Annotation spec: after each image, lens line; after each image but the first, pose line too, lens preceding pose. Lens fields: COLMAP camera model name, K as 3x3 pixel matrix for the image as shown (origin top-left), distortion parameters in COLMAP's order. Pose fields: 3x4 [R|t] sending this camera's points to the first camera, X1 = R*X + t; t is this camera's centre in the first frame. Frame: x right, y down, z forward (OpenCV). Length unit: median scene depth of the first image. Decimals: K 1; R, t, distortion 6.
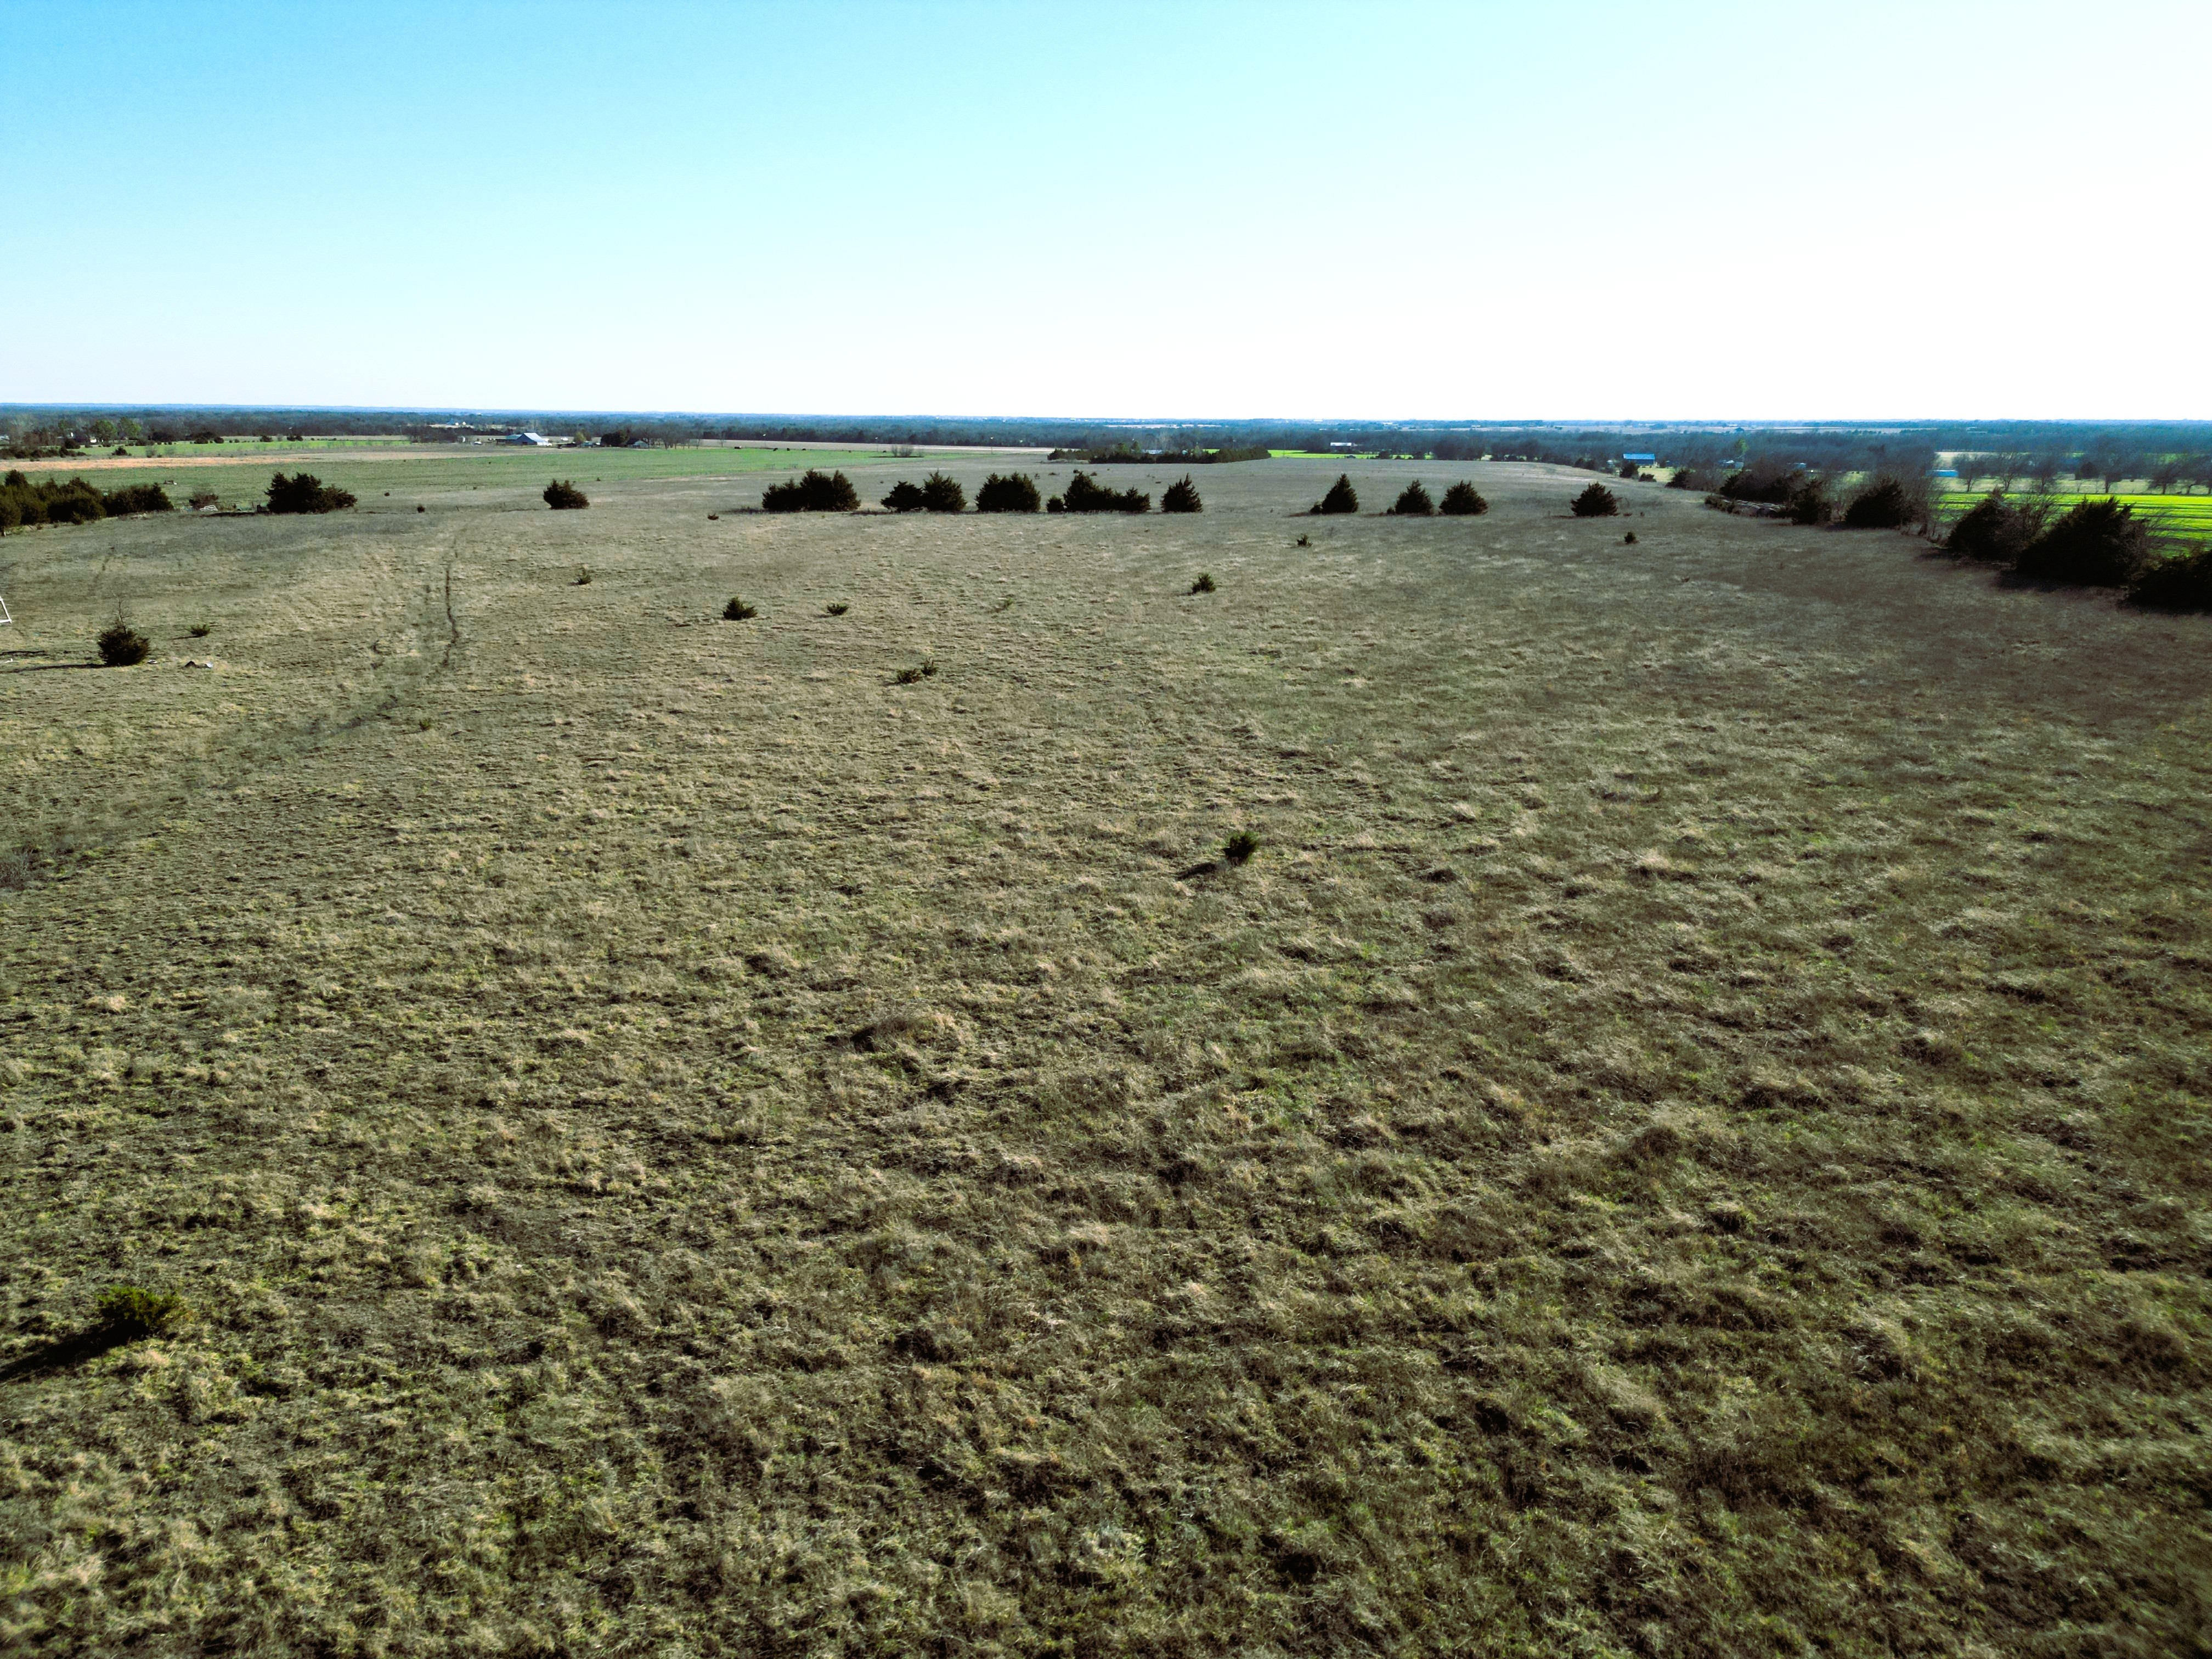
lens RADIAL K [[1571.0, 0, 1106.0], [0, 1571.0, 829.5], [0, 0, 1]] dist [0.069419, -0.059208]
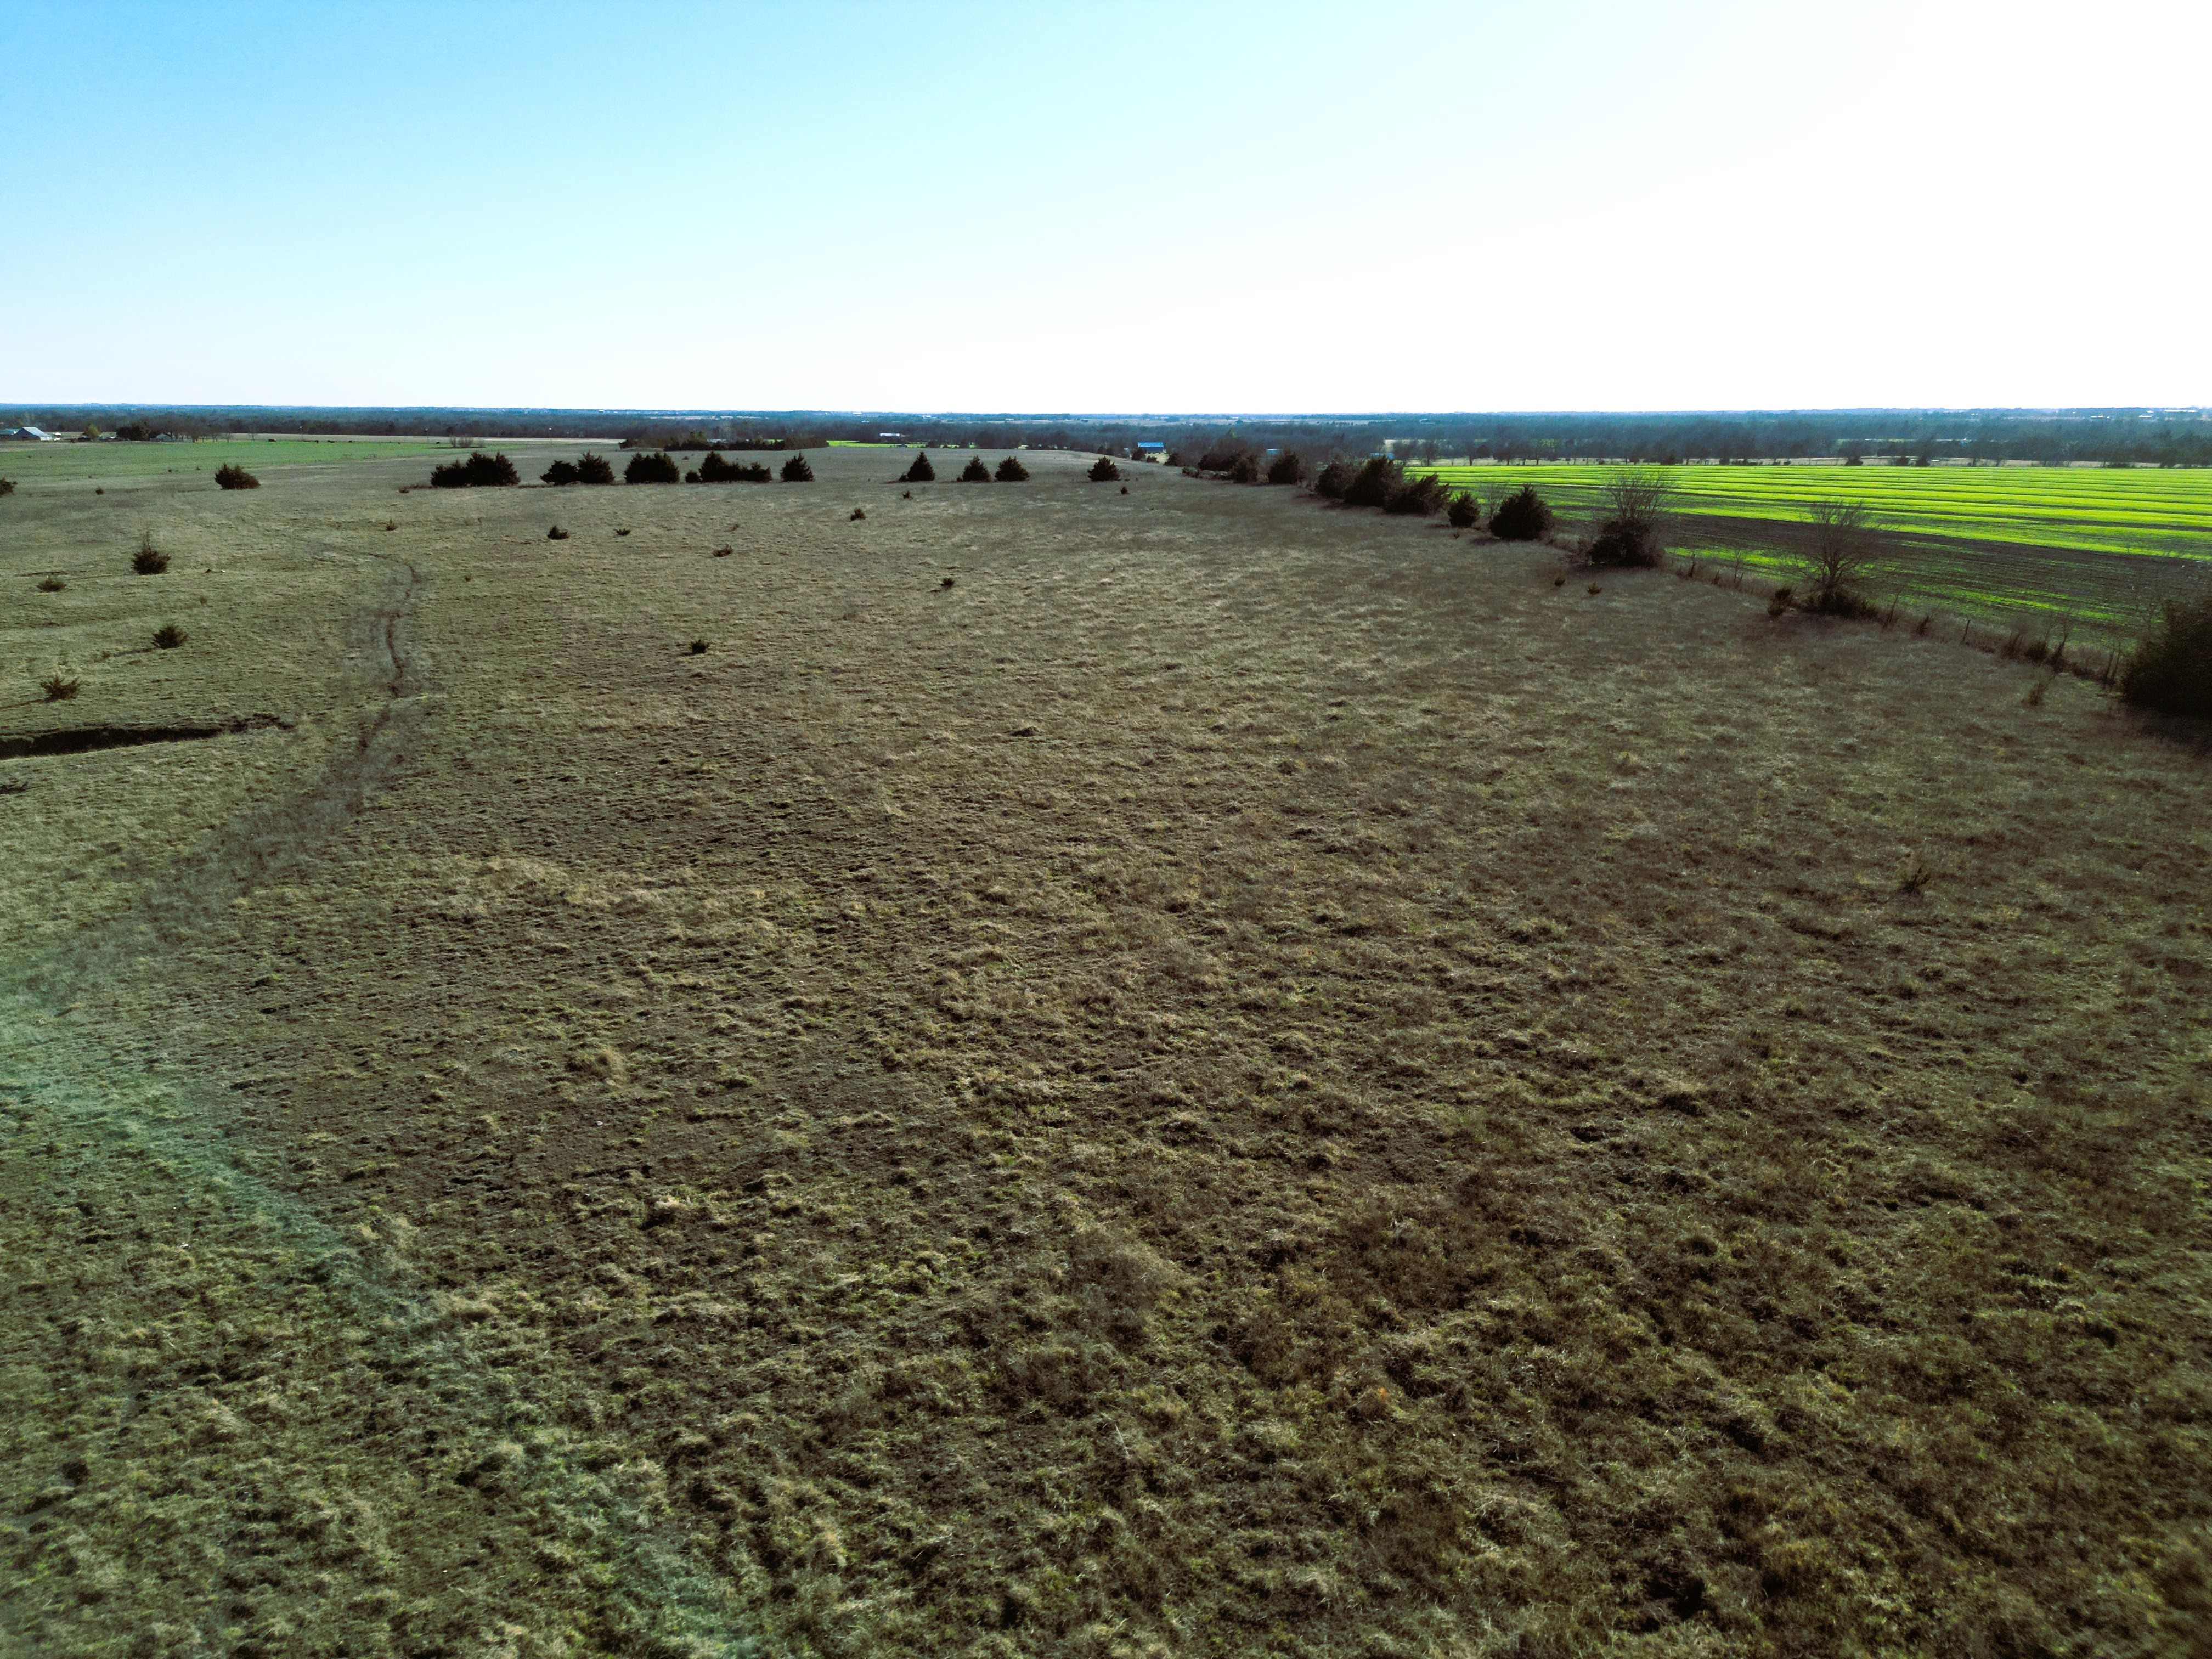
lens RADIAL K [[1571.0, 0, 1106.0], [0, 1571.0, 829.5], [0, 0, 1]] dist [0.069419, -0.059208]
pose [[0.960443, -0.076380, 0.267798, -0.069275], [0.075304, 0.997058, 0.014303, 0.072694], [-0.268103, 0.006429, 0.963369, -0.273596]]
